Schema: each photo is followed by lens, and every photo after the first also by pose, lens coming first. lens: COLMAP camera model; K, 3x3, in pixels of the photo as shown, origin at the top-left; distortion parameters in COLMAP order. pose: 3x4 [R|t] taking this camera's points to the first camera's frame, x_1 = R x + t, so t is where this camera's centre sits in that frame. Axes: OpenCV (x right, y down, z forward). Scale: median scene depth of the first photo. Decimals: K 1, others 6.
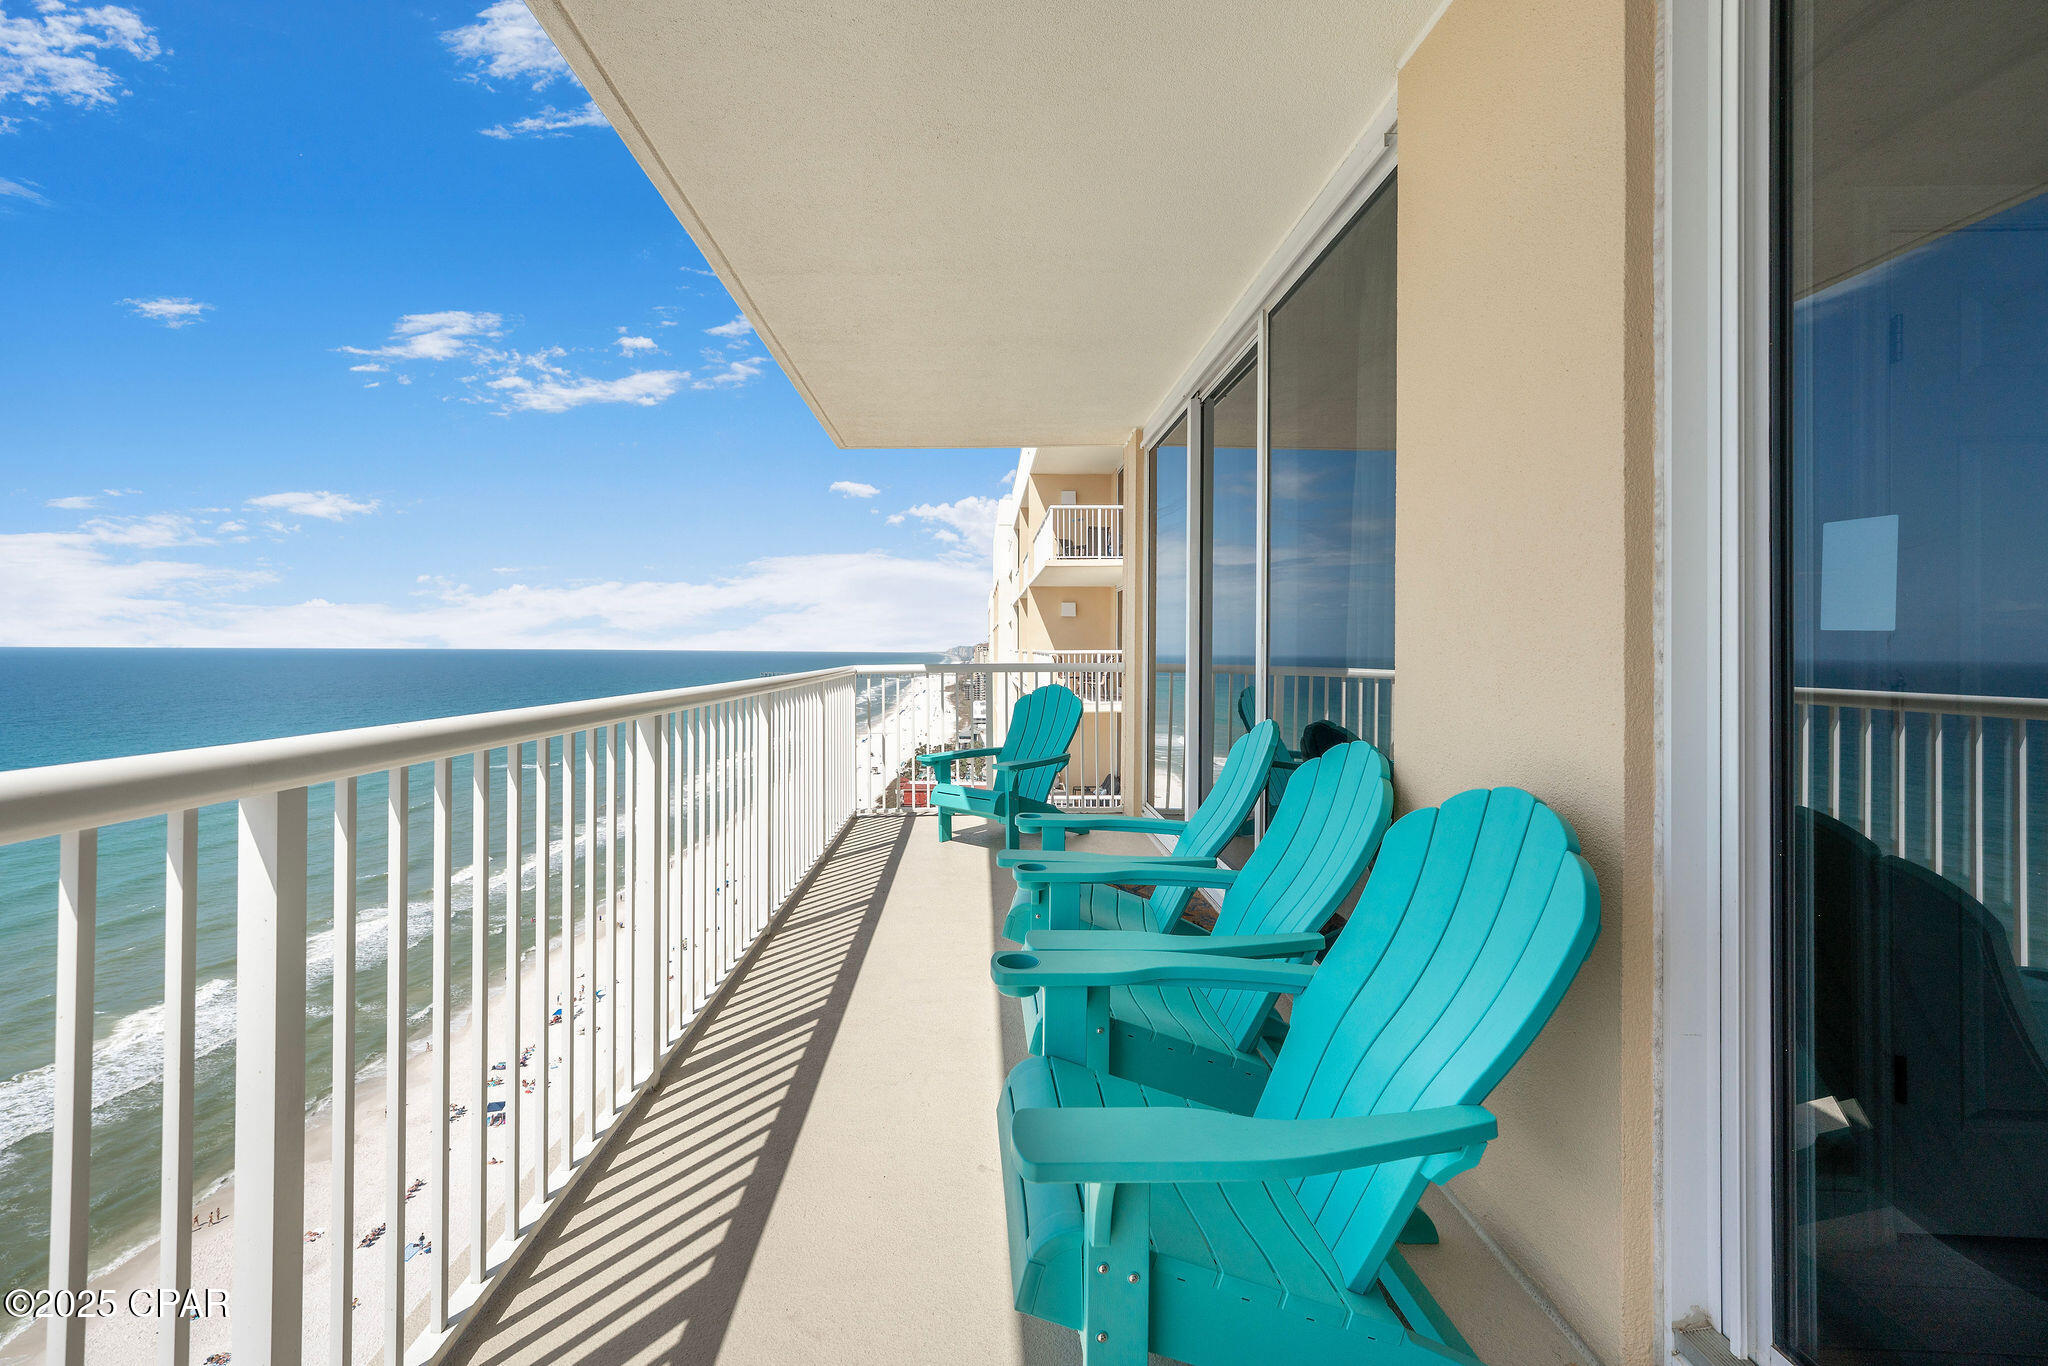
lens RADIAL K [[834.2, 0, 1024.0], [0, 834.2, 683.0], [0, 0, 1]] dist [-0.001766, -0.000307]
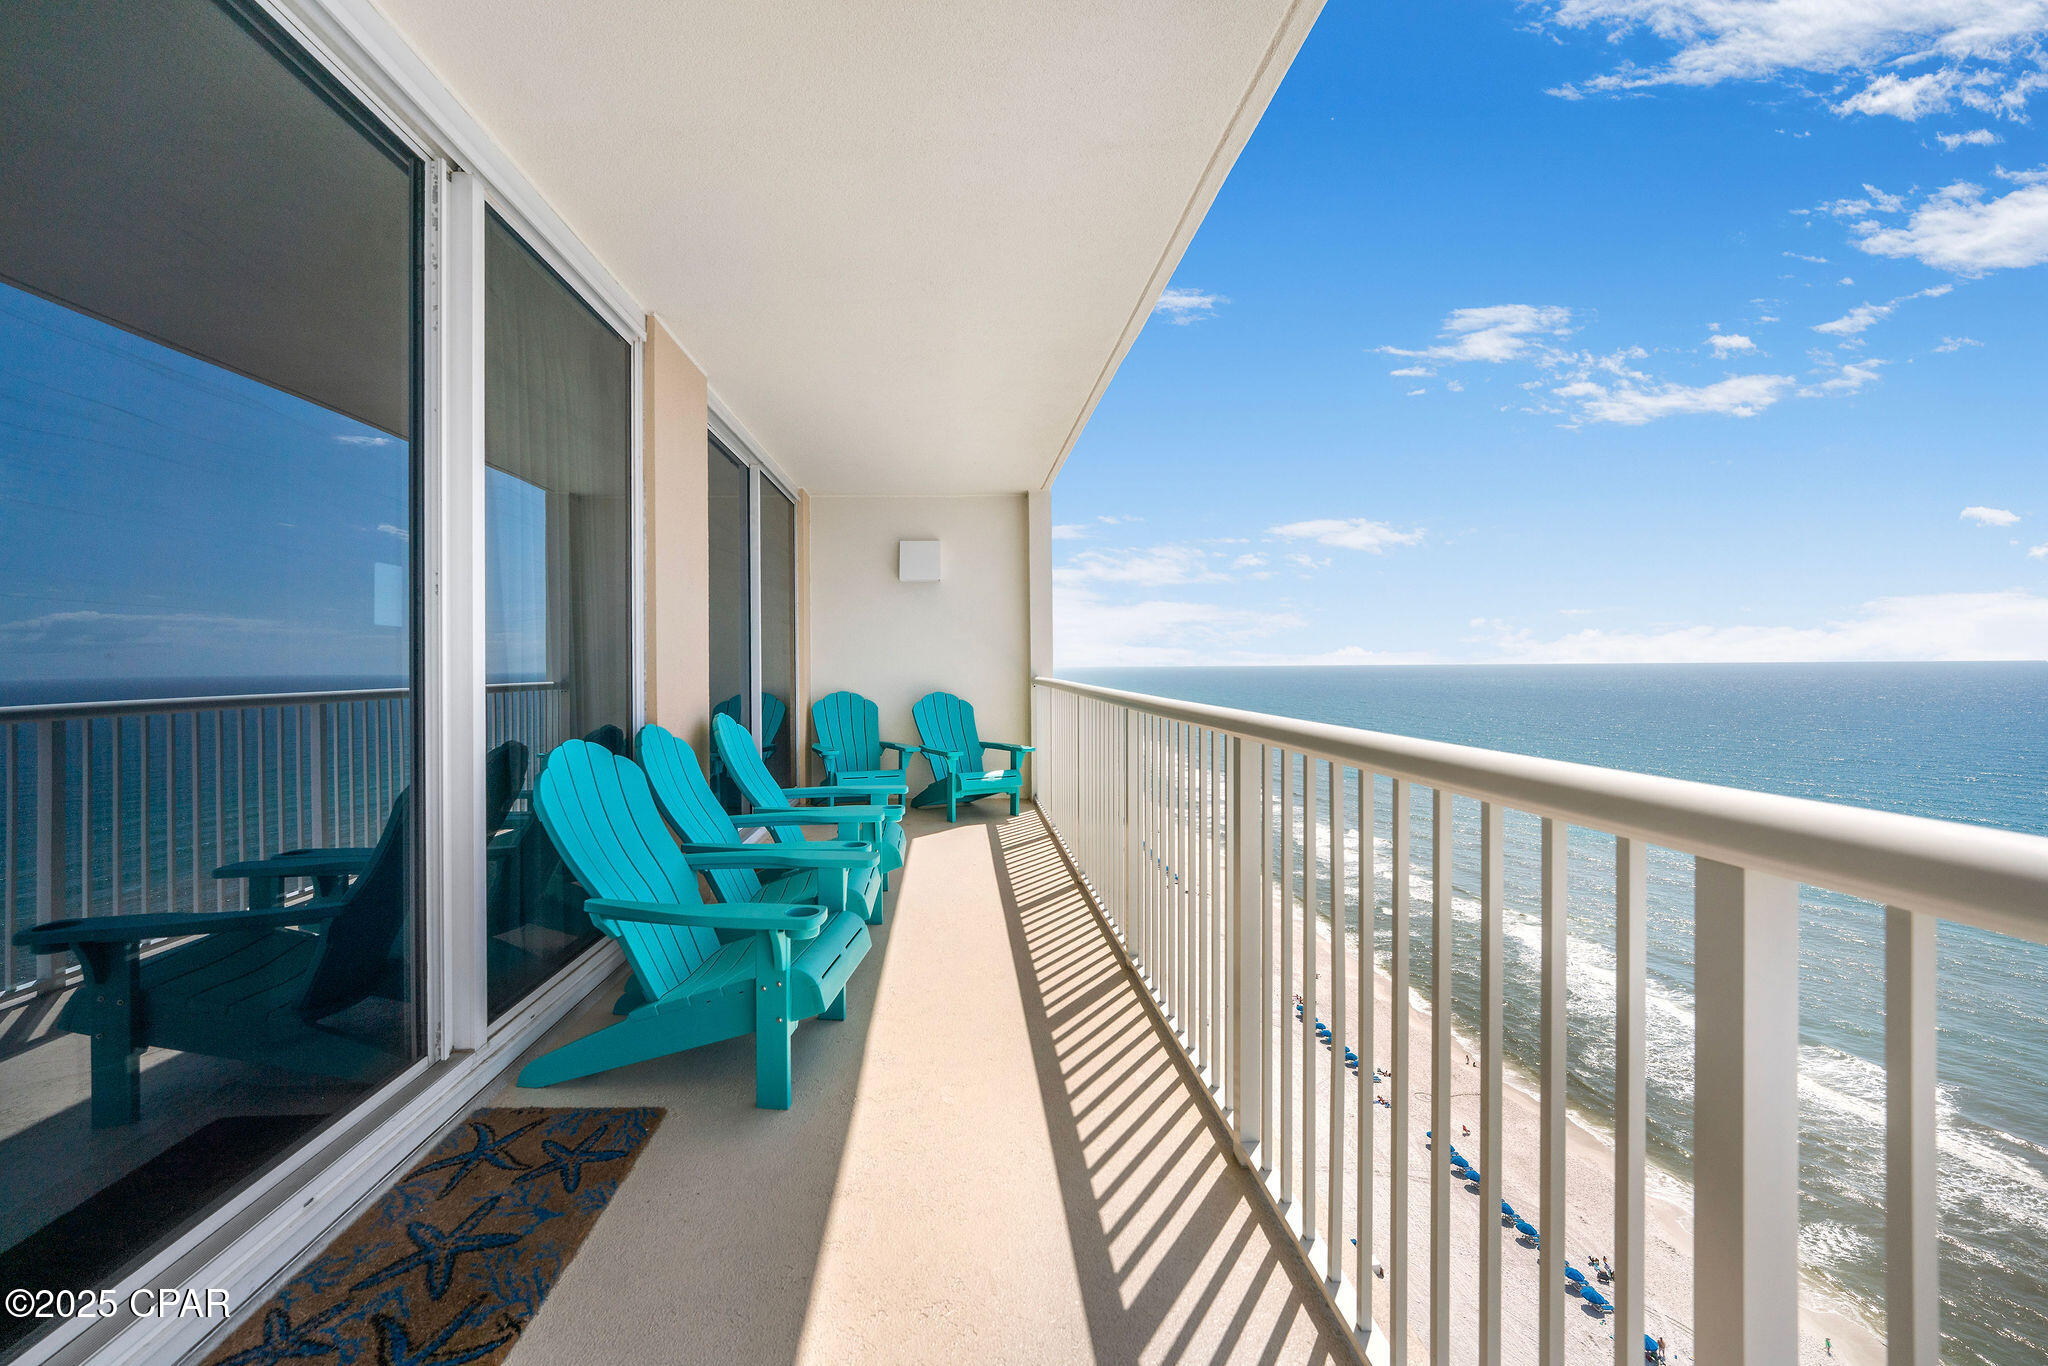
lens RADIAL K [[834.2, 0, 1024.0], [0, 834.2, 683.0], [0, 0, 1]] dist [-0.001766, -0.000307]
pose [[0.999982, 0.000114, -0.006068, -1.174176], [-0.000109, 1.000000, 0.000831, -0.064403], [0.006068, -0.000830, 0.999981, 0.154382]]
